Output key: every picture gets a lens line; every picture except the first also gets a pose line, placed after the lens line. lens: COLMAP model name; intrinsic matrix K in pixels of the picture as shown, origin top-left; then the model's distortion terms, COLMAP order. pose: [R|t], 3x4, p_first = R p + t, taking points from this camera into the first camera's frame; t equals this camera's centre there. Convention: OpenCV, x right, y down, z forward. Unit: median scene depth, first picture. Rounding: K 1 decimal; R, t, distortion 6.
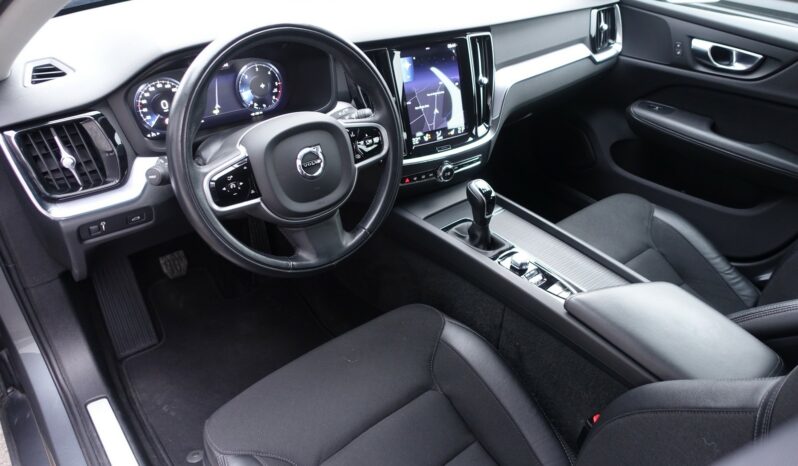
lens RADIAL K [[582.5, 0, 399.0], [0, 582.5, 233.0], [0, 0, 1]] dist [0.054670, 0.000313]
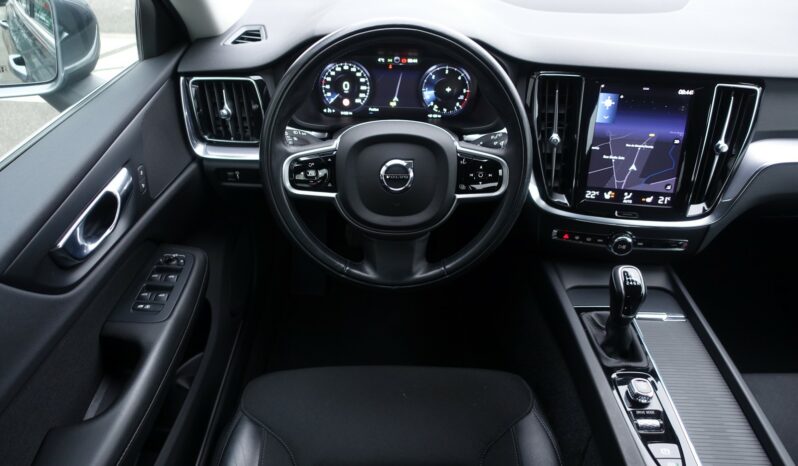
lens RADIAL K [[582.5, 0, 399.0], [0, 582.5, 233.0], [0, 0, 1]] dist [0.054670, 0.000313]
pose [[0.765725, 0.348755, -0.540404, 0.301286], [-0.350695, 0.930727, 0.103737, -0.104674], [0.539147, 0.110083, 0.834987, 0.188836]]
